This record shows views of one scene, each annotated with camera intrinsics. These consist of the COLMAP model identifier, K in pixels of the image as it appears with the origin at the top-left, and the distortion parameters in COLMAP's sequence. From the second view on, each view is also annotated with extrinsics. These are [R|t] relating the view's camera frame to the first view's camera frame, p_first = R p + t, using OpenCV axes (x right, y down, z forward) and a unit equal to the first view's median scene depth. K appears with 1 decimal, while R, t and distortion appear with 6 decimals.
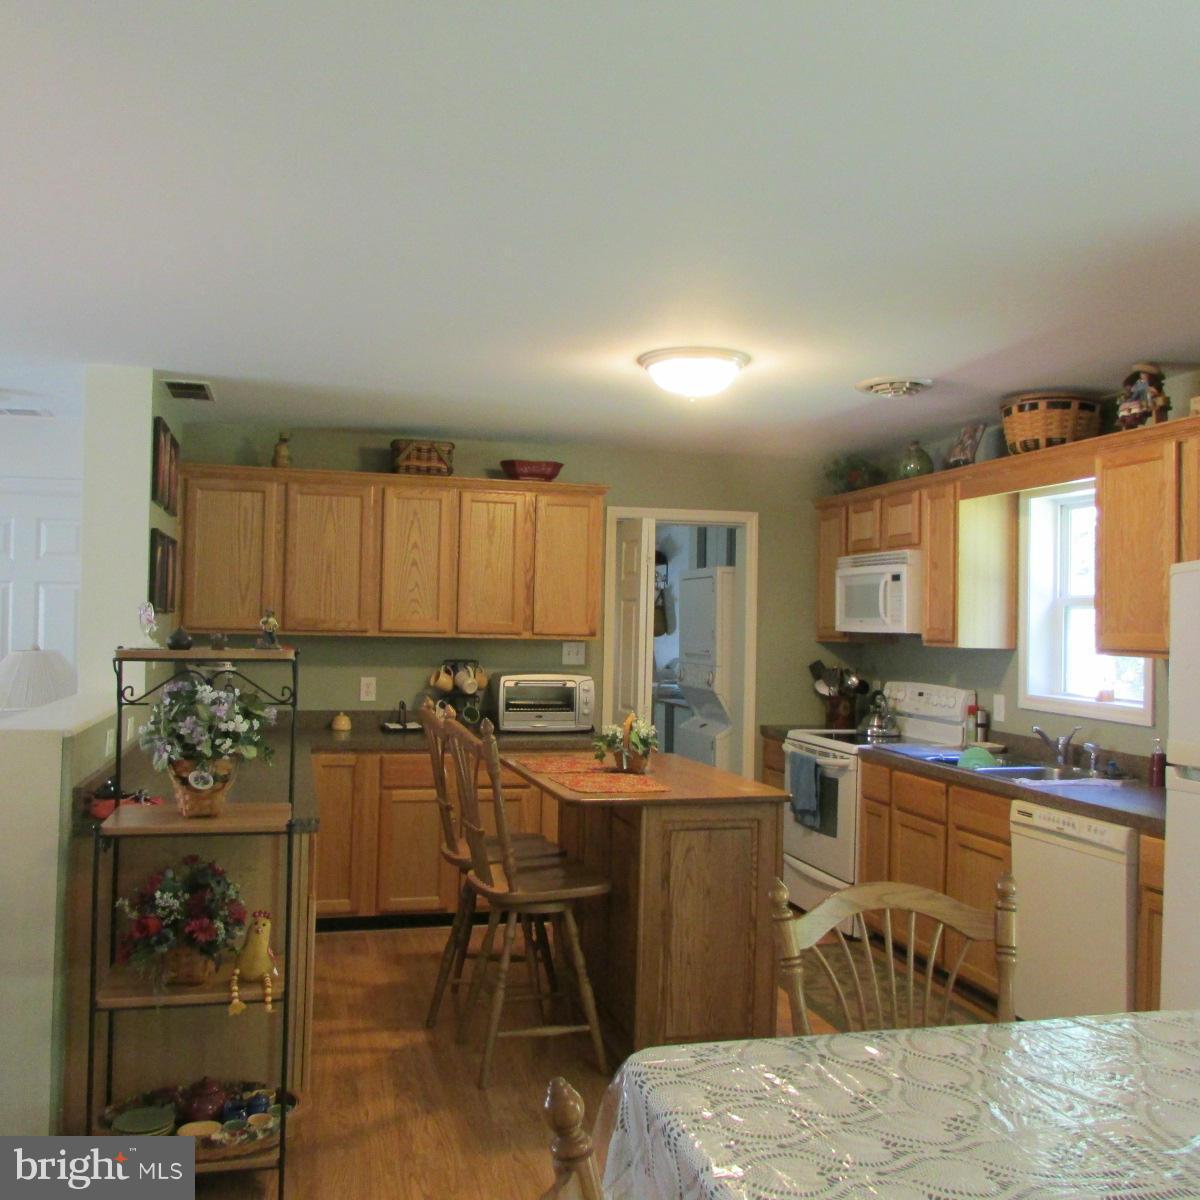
lens RADIAL K [[1156.6, 0, 599.6], [0, 1156.6, 593.2], [0, 0, 1]] dist [0.000462, 0.017027]
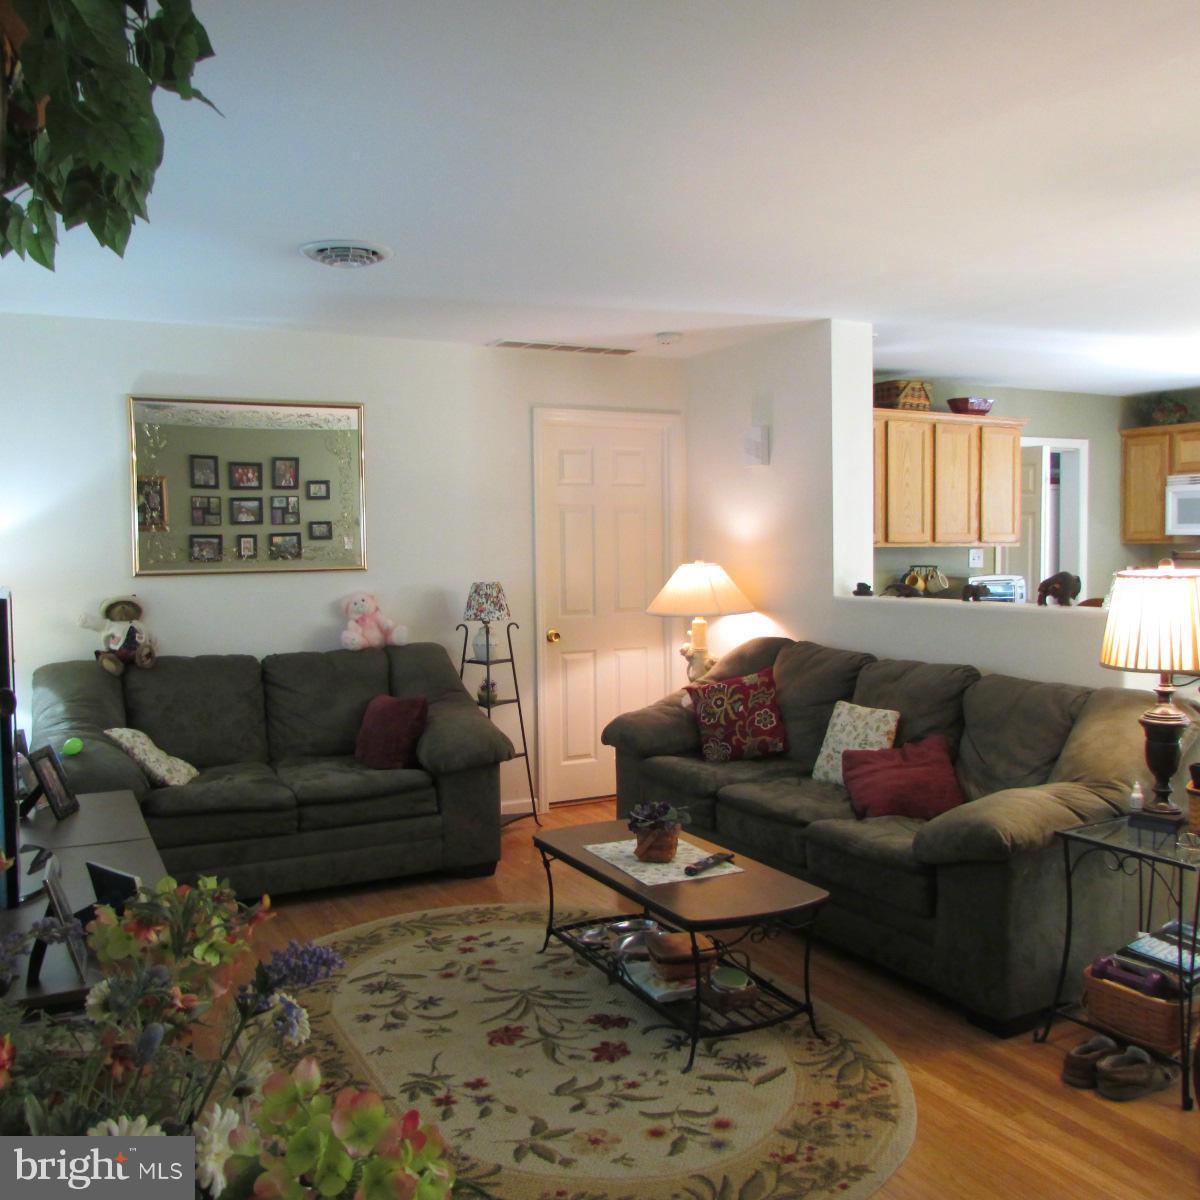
lens RADIAL K [[1153.0, 0, 600.0], [0, 1153.0, 600.0], [0, 0, 1]] dist [-0.021458, -0.004797]
pose [[0.973644, -0.034852, 0.225396, -0.777210], [0.017121, 0.996636, 0.080151, -0.008273], [-0.227431, -0.074179, 0.970965, -0.098466]]
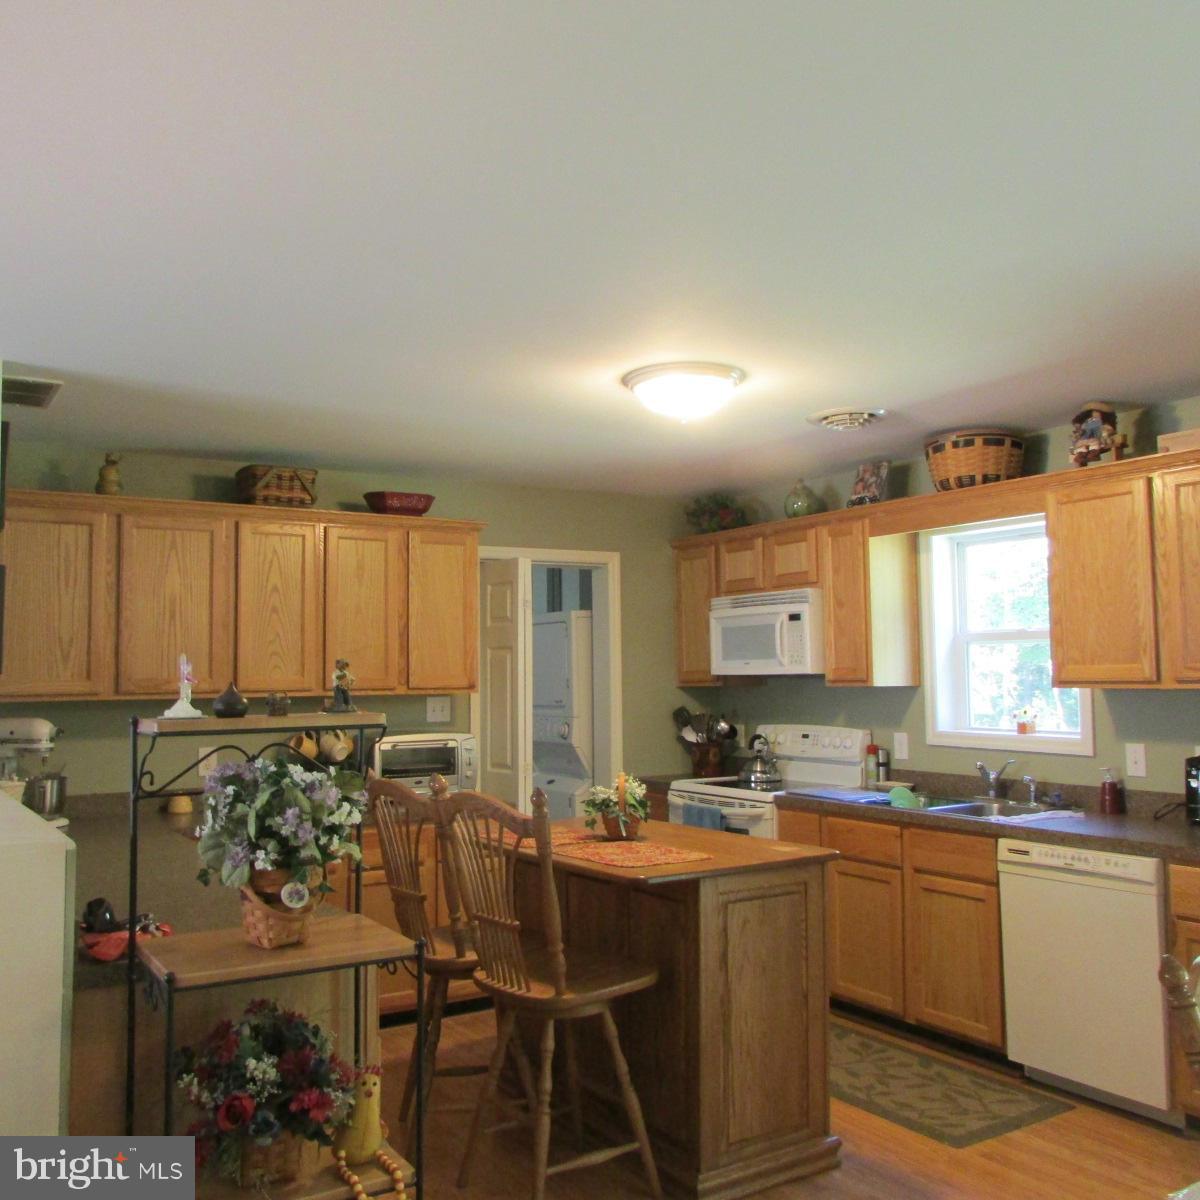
lens RADIAL K [[1156.6, 0, 599.6], [0, 1156.6, 593.2], [0, 0, 1]] dist [0.000462, 0.017027]
pose [[0.951815, -0.010017, 0.306510, -0.202107], [0.023704, 0.998879, -0.040964, 0.002373], [-0.305756, 0.046255, 0.950986, 0.123389]]
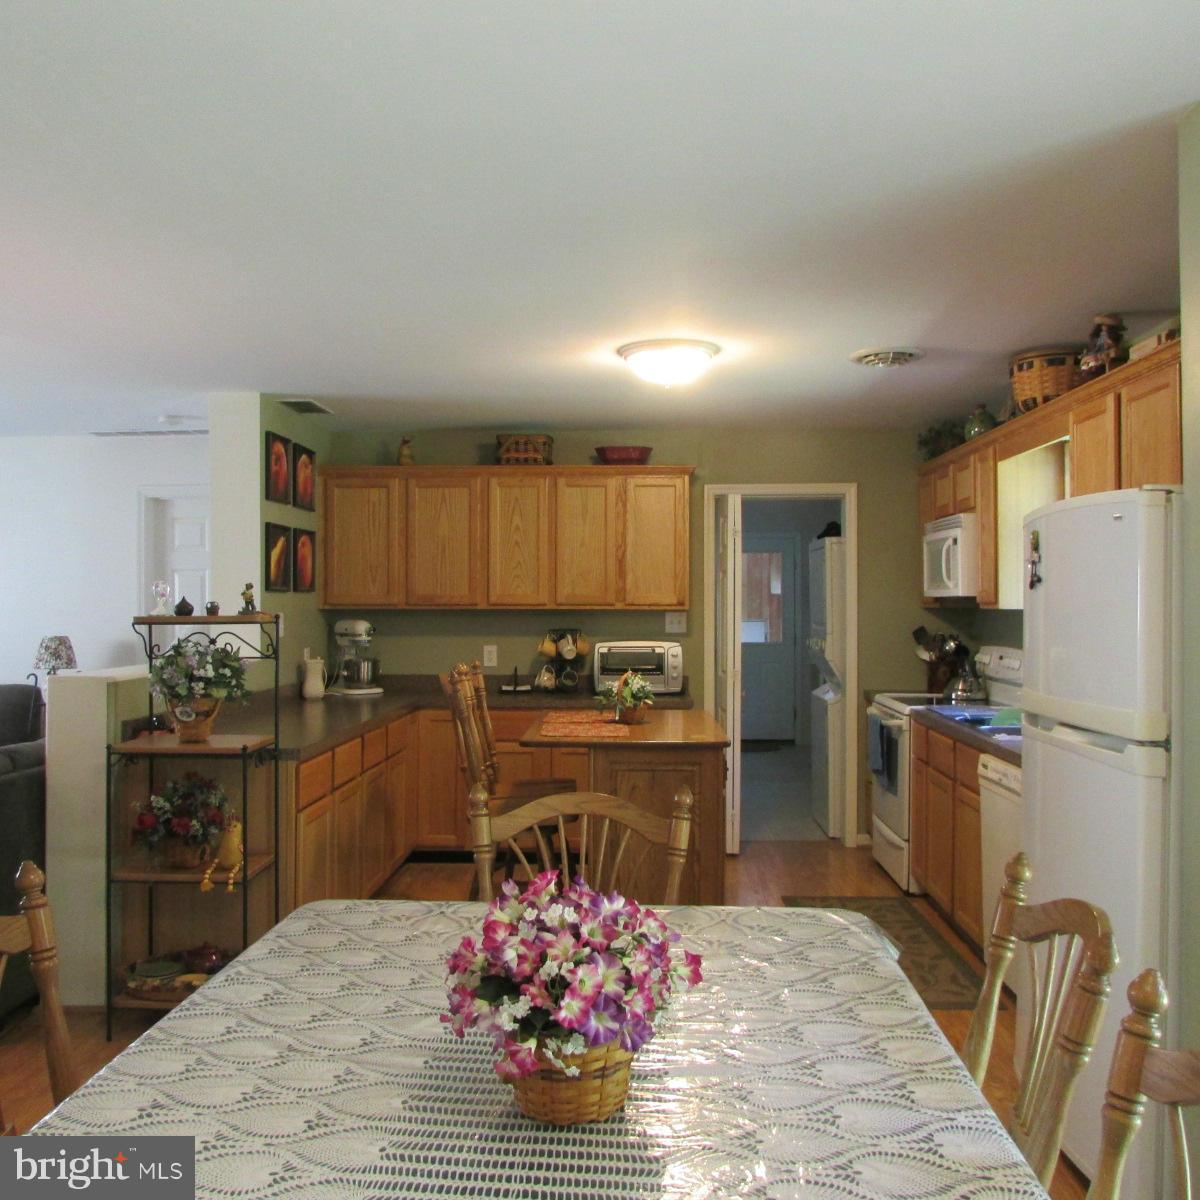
lens RADIAL K [[1159.6, 0, 600.0], [0, 1159.6, 600.0], [0, 0, 1]] dist [0.013253, 0.009433]
pose [[0.955657, -0.020134, -0.293793, 0.260787], [0.026522, 0.999490, 0.017775, 0.011363], [0.293285, -0.024779, 0.955704, -0.062538]]
